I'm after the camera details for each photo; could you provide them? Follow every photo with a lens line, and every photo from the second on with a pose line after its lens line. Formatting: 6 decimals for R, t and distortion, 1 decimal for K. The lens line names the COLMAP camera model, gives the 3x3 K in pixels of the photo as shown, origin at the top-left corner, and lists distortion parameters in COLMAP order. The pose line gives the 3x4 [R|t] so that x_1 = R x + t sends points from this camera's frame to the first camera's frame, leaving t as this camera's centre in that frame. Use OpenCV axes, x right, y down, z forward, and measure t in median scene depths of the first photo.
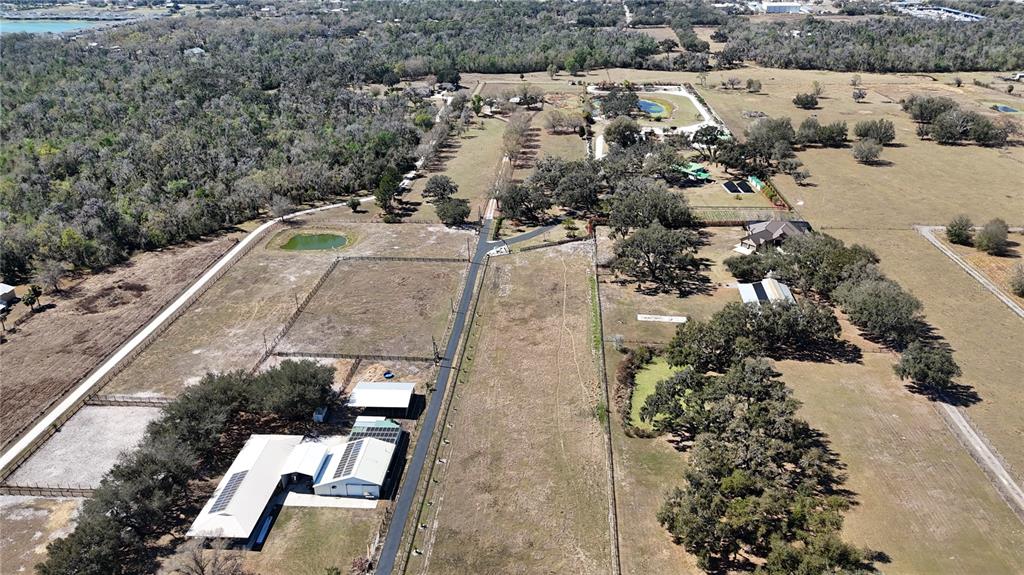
lens RADIAL K [[753.2, 0, 516.5], [0, 753.2, 290.1], [0, 0, 1]] dist [0.079024, -0.078924]
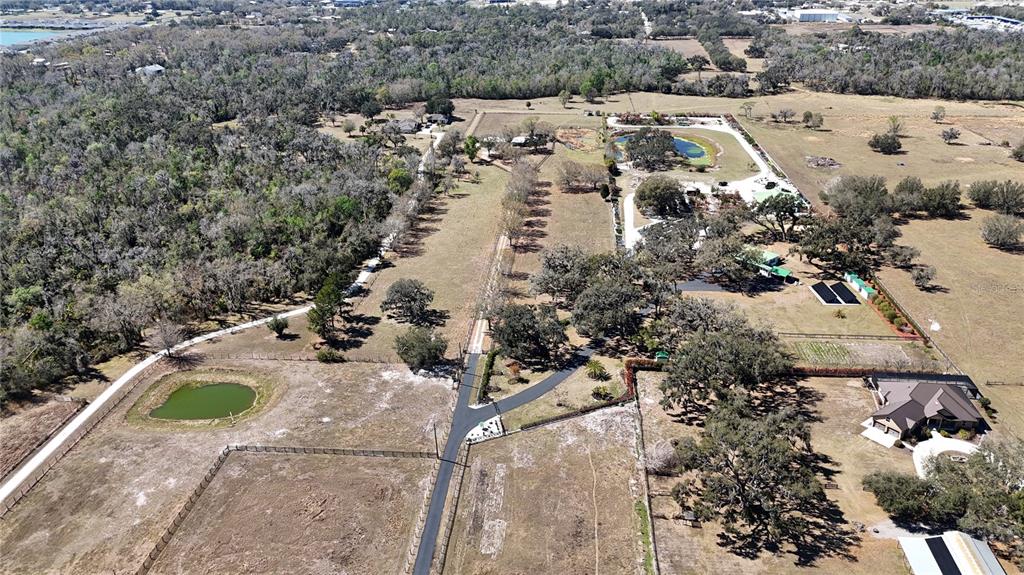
lens RADIAL K [[753.2, 0, 516.5], [0, 753.2, 290.1], [0, 0, 1]] dist [0.079024, -0.078924]
pose [[0.999940, 0.004842, -0.009828, 0.004604], [-0.004855, 0.999987, -0.001262, -0.110766], [0.009822, 0.001310, 0.999951, 0.240646]]
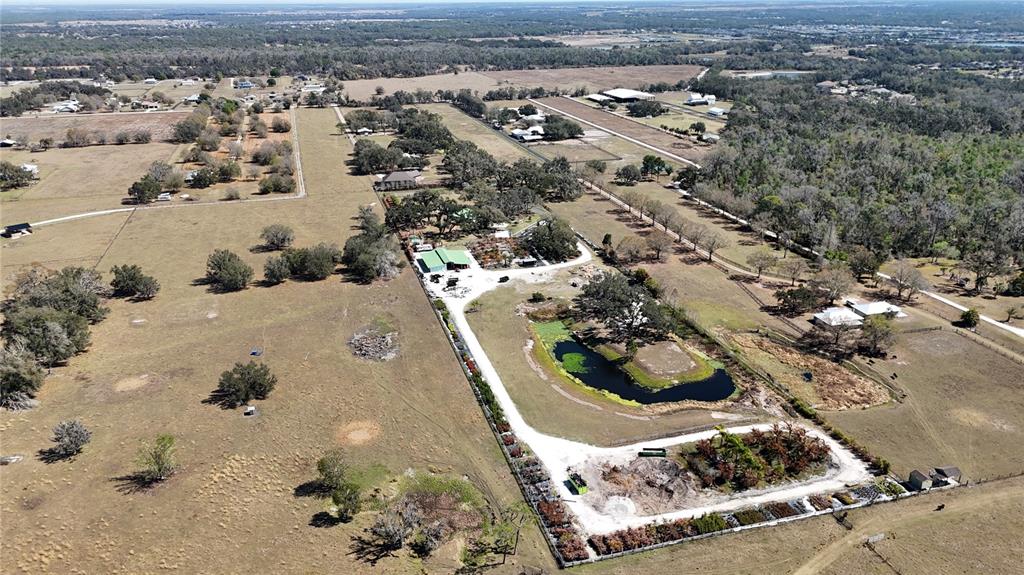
lens RADIAL K [[753.2, 0, 516.5], [0, 753.2, 290.1], [0, 0, 1]] dist [0.079024, -0.078924]
pose [[-0.939614, 0.141701, -0.311521, 0.436167], [-0.122644, 0.710379, 0.693051, -0.721110], [0.319504, 0.689407, -0.650104, 1.551588]]
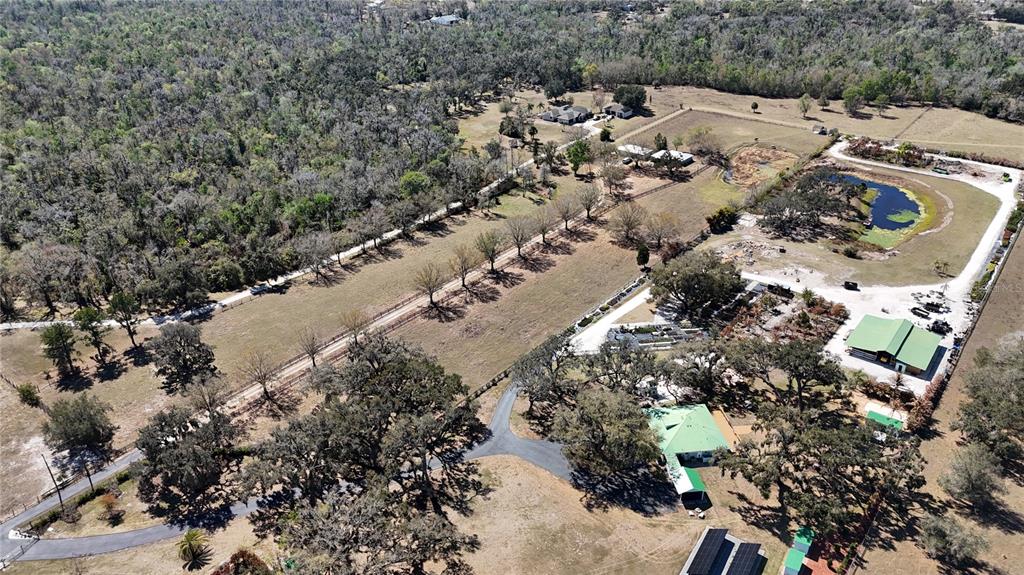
lens RADIAL K [[753.2, 0, 516.5], [0, 753.2, 290.1], [0, 0, 1]] dist [0.079024, -0.078924]
pose [[0.831822, 0.263641, -0.488432, 0.288580], [-0.235942, 0.964481, 0.118779, -0.234459], [0.502398, 0.016439, 0.864480, 0.498995]]
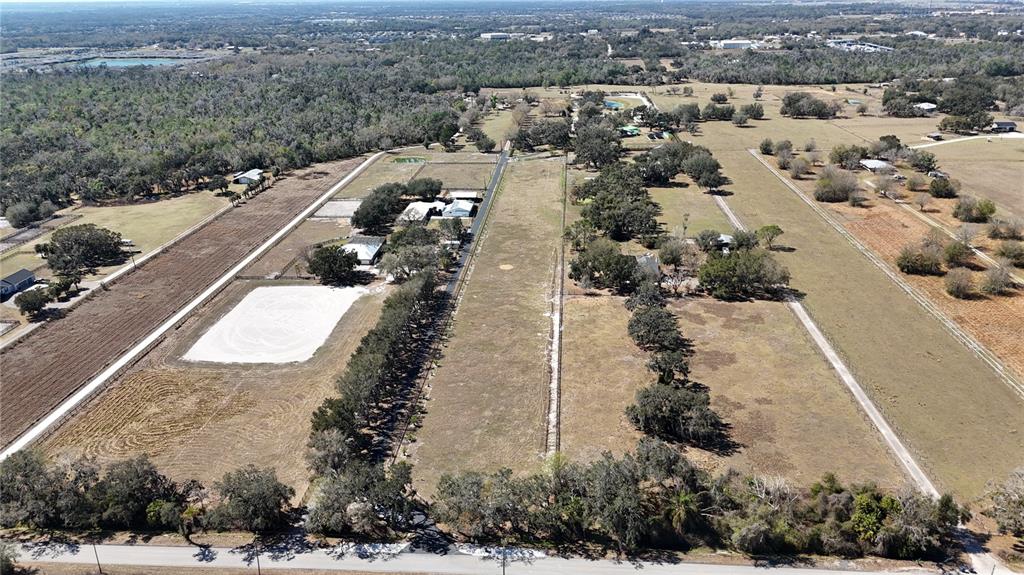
lens RADIAL K [[753.2, 0, 516.5], [0, 753.2, 290.1], [0, 0, 1]] dist [0.079024, -0.078924]
pose [[0.999973, -0.006900, -0.002464, -0.008055], [0.006749, 0.998363, -0.056790, 0.236560], [0.002852, 0.056771, 0.998383, -0.515739]]
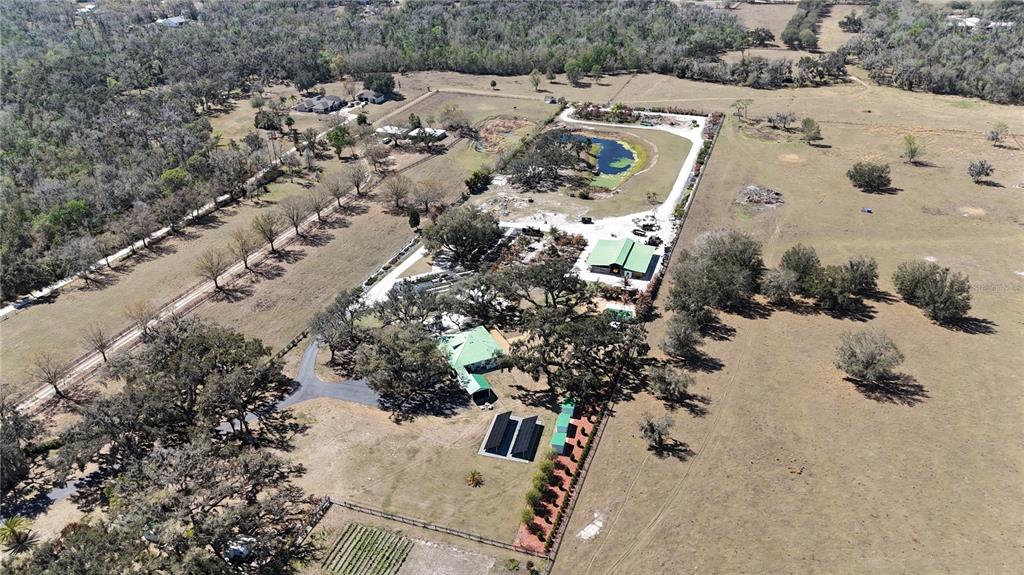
lens RADIAL K [[753.2, 0, 516.5], [0, 753.2, 290.1], [0, 0, 1]] dist [0.079024, -0.078924]
pose [[0.965374, 0.122212, -0.230474, 0.318070], [-0.107889, 0.991420, 0.073805, -0.211595], [0.237516, -0.046384, 0.970276, 0.445246]]
